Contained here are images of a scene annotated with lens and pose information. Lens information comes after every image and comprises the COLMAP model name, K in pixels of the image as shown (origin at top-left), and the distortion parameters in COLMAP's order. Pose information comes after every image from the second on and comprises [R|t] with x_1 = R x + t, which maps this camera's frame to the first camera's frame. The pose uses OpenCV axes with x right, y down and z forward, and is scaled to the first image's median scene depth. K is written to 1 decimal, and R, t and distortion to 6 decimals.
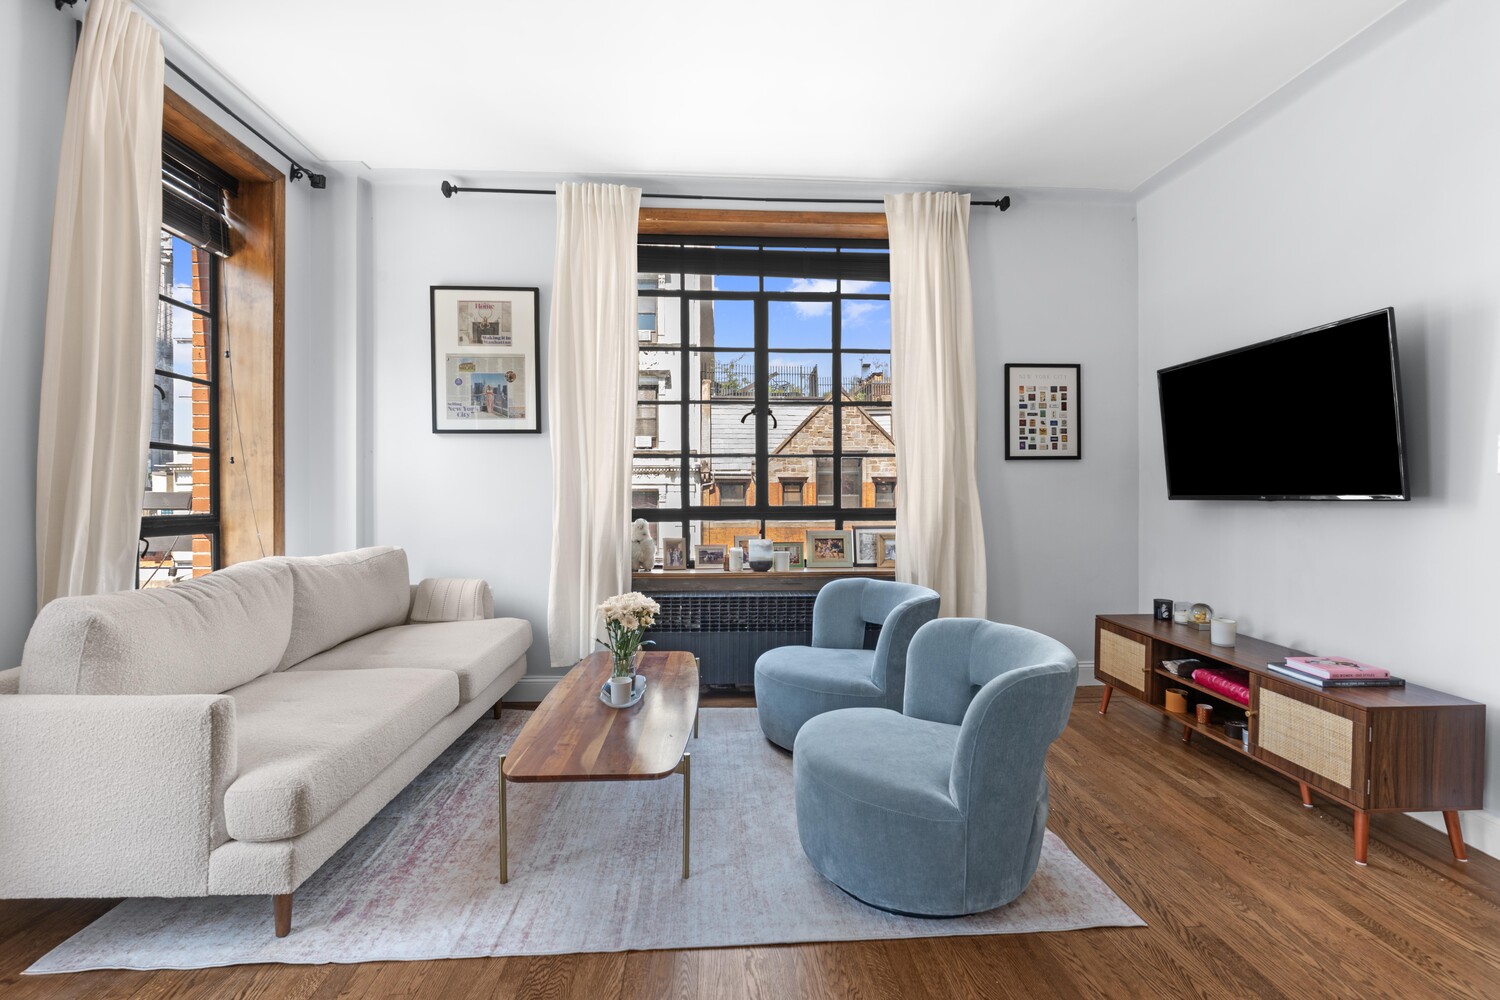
lens RADIAL K [[668.9, 0, 750.0], [0, 668.9, 500.0], [0, 0, 1]] dist [-0.000777, 0.006882]
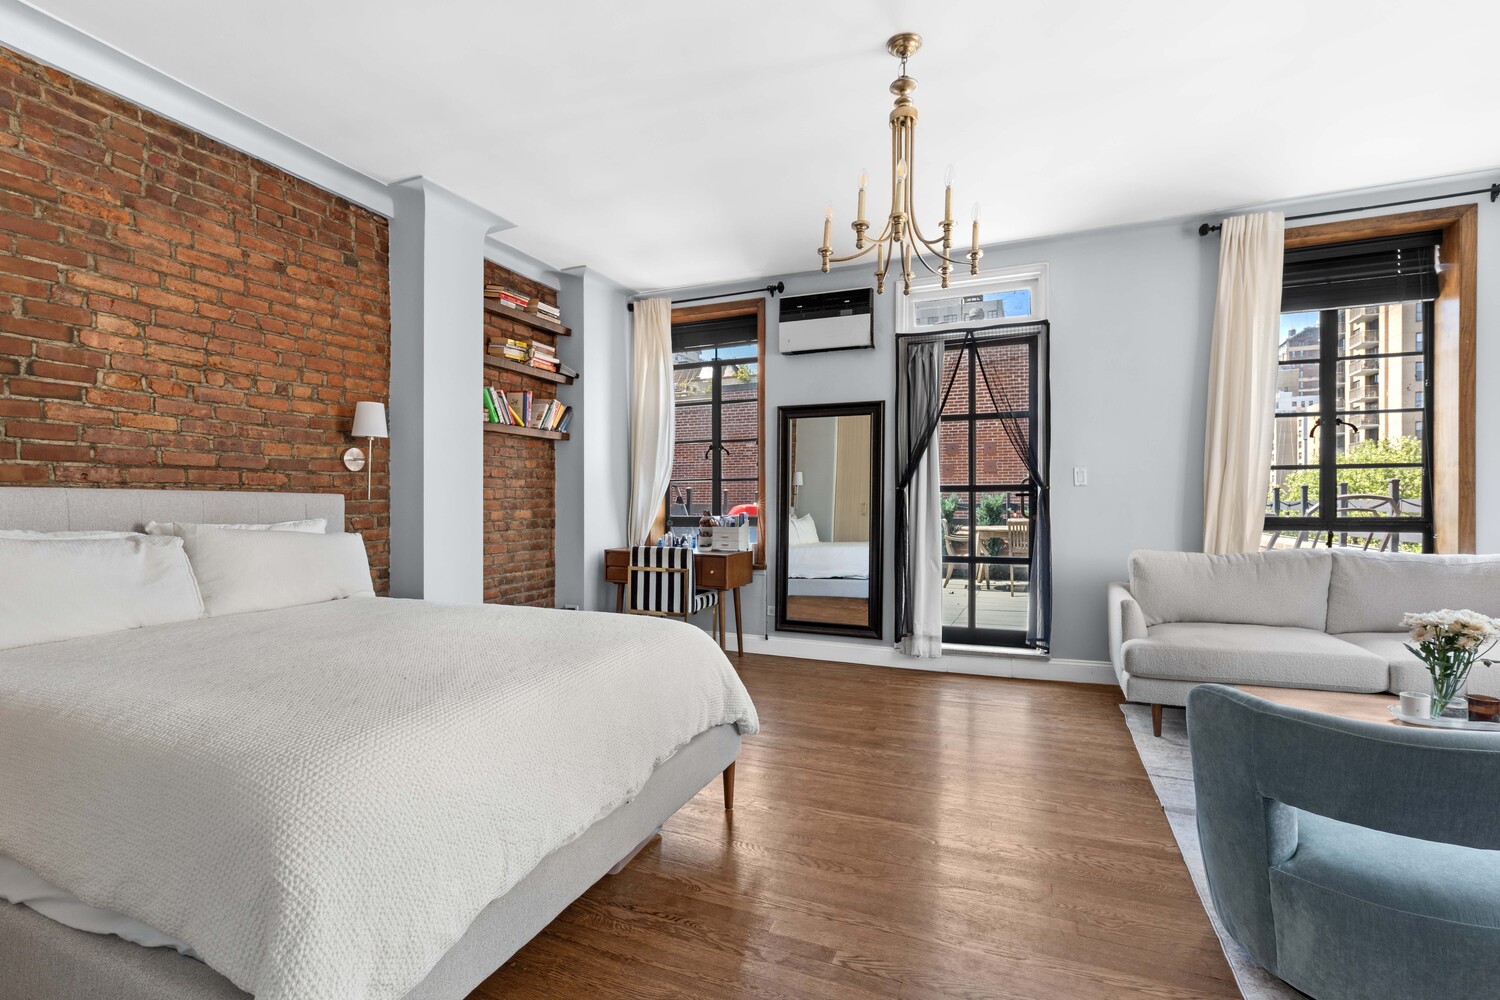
lens RADIAL K [[679.9, 0, 752.0], [0, 679.9, 515.4], [0, 0, 1]] dist [-0.003030, 0.000564]
pose [[-0.442591, 0.014108, -0.896613, 0.808346], [0.006261, 0.999900, 0.012642, -0.004161], [0.896702, -0.000019, -0.442635, 0.437409]]
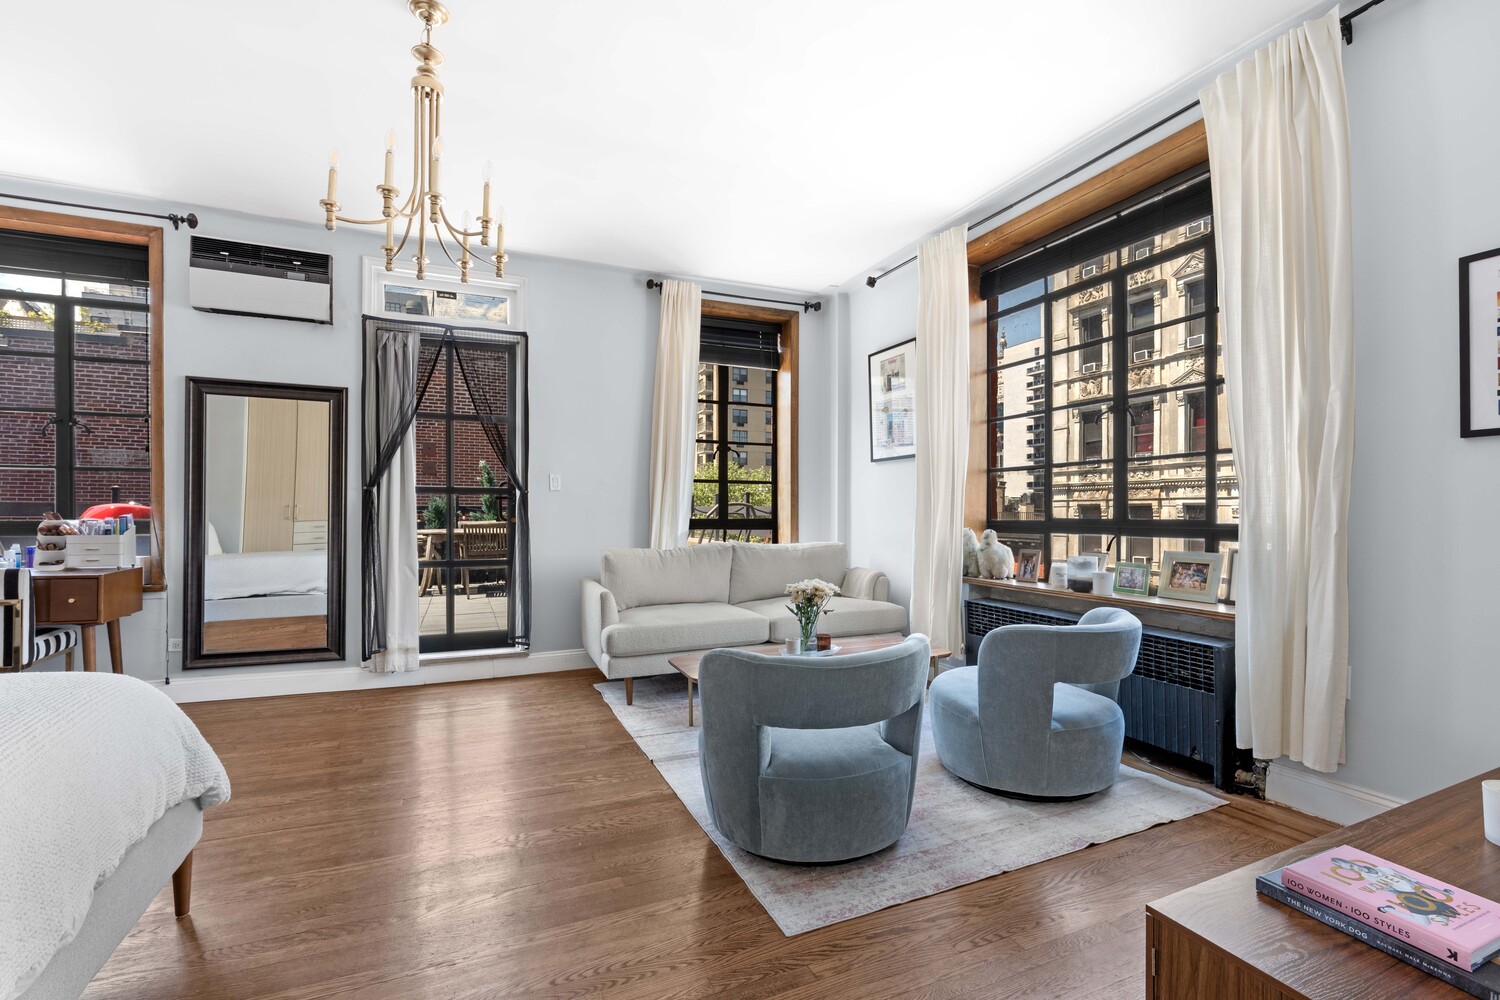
lens RADIAL K [[674.4, 0, 749.8], [0, 674.4, 519.7], [0, 0, 1]] dist [-0.016807, 0.007837]
pose [[0.340382, 0.015964, -0.940152, 0.819512], [-0.002290, 0.999867, 0.016149, -0.003892], [0.940284, -0.003344, 0.340374, 0.327117]]
